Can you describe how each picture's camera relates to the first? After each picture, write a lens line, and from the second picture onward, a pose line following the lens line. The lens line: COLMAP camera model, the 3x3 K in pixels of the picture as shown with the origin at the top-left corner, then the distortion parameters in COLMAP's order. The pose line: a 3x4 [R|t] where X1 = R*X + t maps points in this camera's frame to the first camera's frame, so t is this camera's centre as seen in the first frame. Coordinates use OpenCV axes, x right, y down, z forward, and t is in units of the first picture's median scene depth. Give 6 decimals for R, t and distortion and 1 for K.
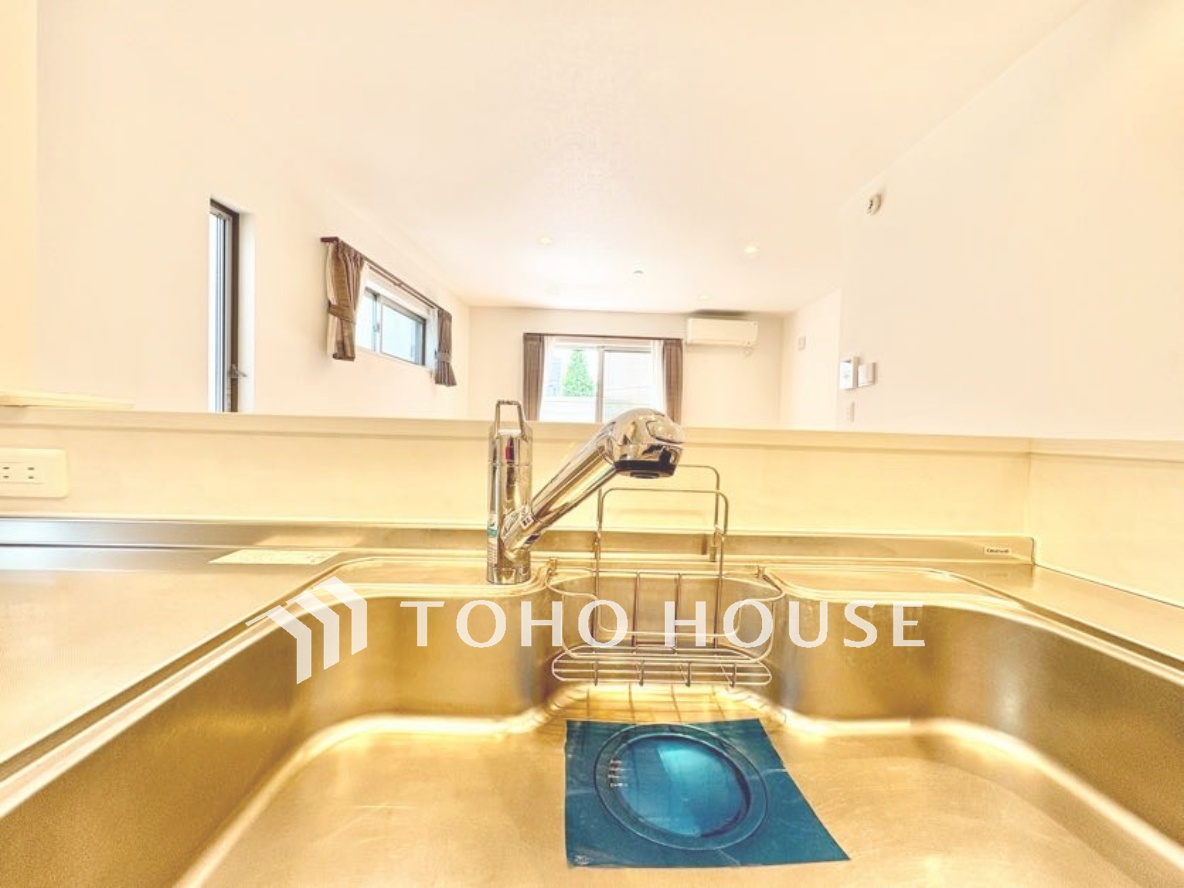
lens RADIAL K [[473.8, 0, 592.0], [0, 473.8, 444.0], [0, 0, 1]] dist [0.001517, -0.000425]
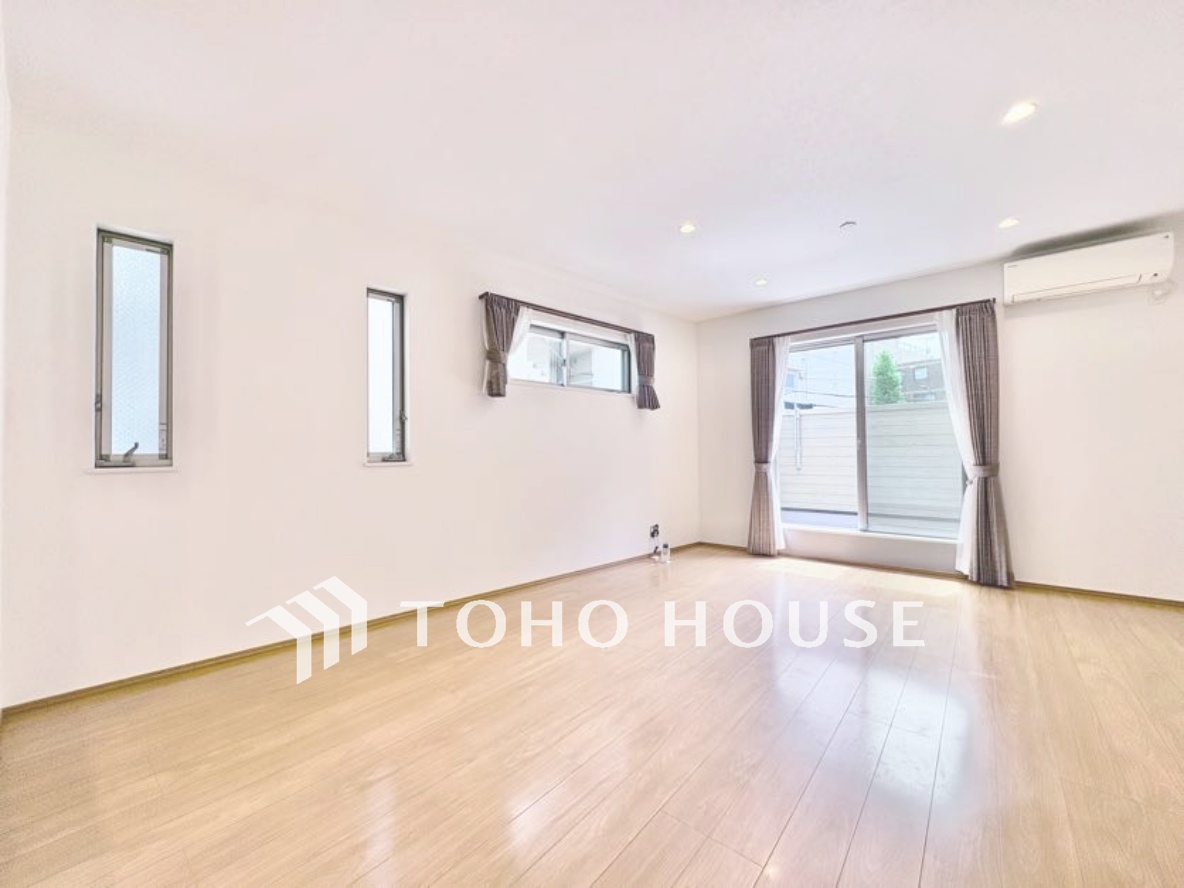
lens RADIAL K [[472.0, 0, 592.0], [0, 472.0, 444.0], [0, 0, 1]] dist [0.001322, -0.000338]
pose [[0.736350, -0.047792, -0.674911, 0.258868], [0.013433, 0.998338, -0.056038, 0.000995], [0.676467, 0.032197, 0.735768, 0.214678]]
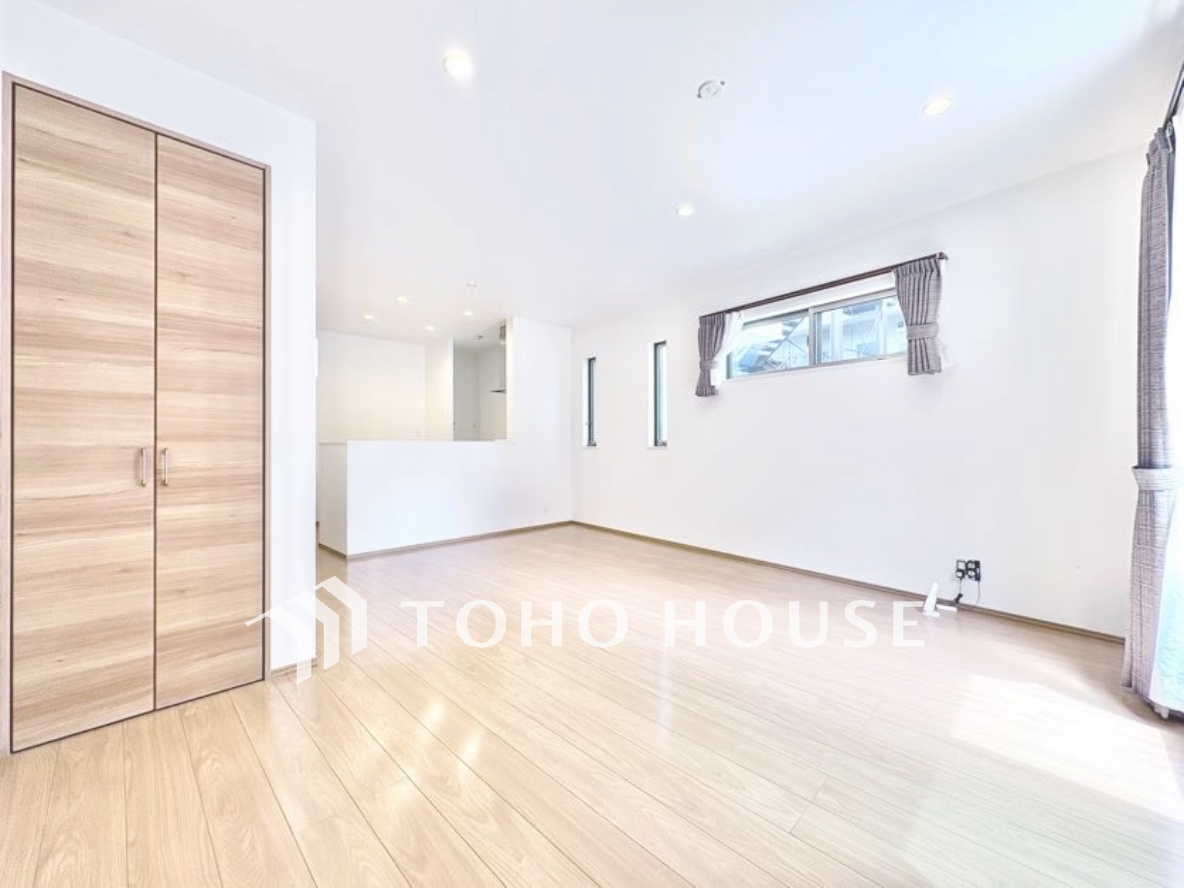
lens RADIAL K [[472.0, 0, 592.0], [0, 472.0, 444.0], [0, 0, 1]] dist [0.001322, -0.000338]
pose [[-0.732203, -0.028216, -0.680502, 0.451536], [-0.036645, 0.999326, -0.002007, -0.012165], [0.680100, 0.023467, -0.732743, 1.183617]]
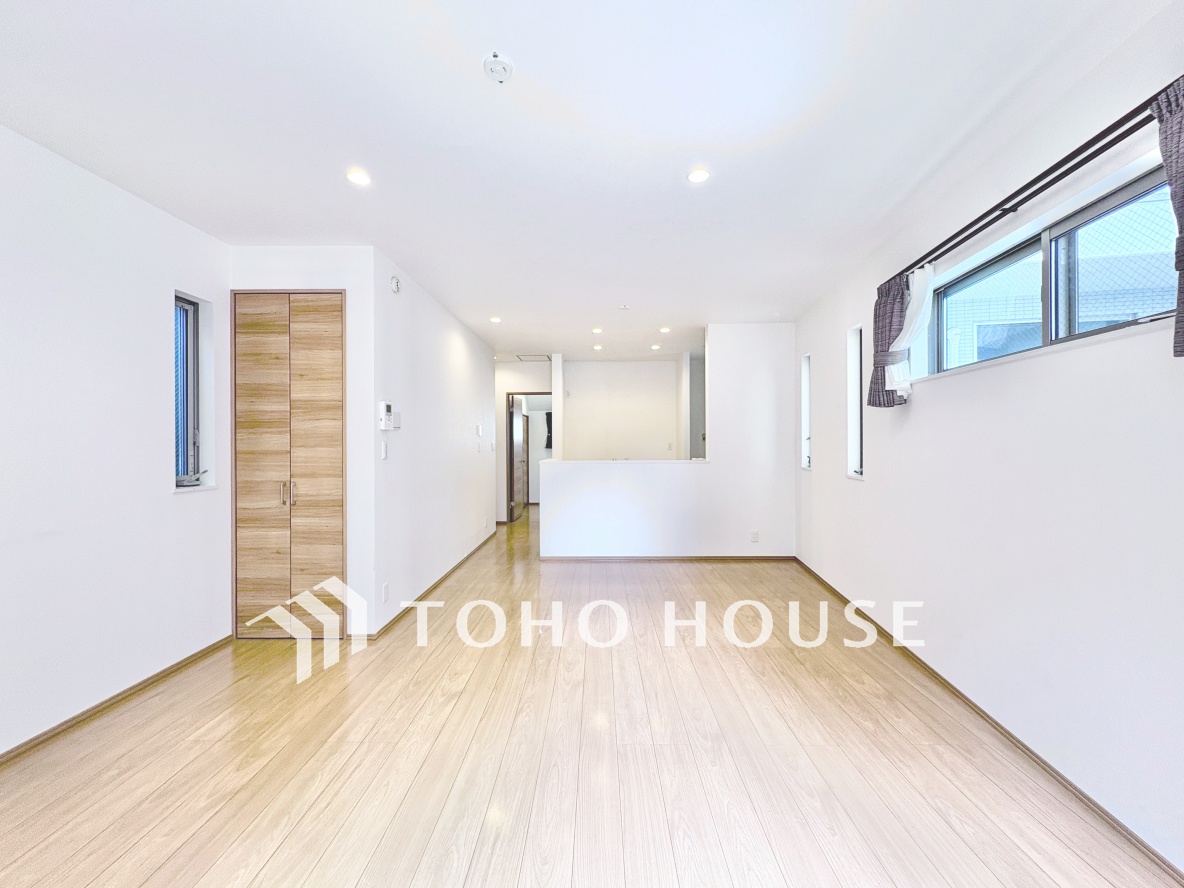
lens RADIAL K [[473.8, 0, 592.0], [0, 473.8, 444.0], [0, 0, 1]] dist [0.001517, -0.000425]
pose [[-0.998105, -0.024633, 0.056387, -0.002181], [-0.022863, 0.999232, 0.031818, -0.079329], [-0.057128, 0.030468, -0.997902, 1.281397]]
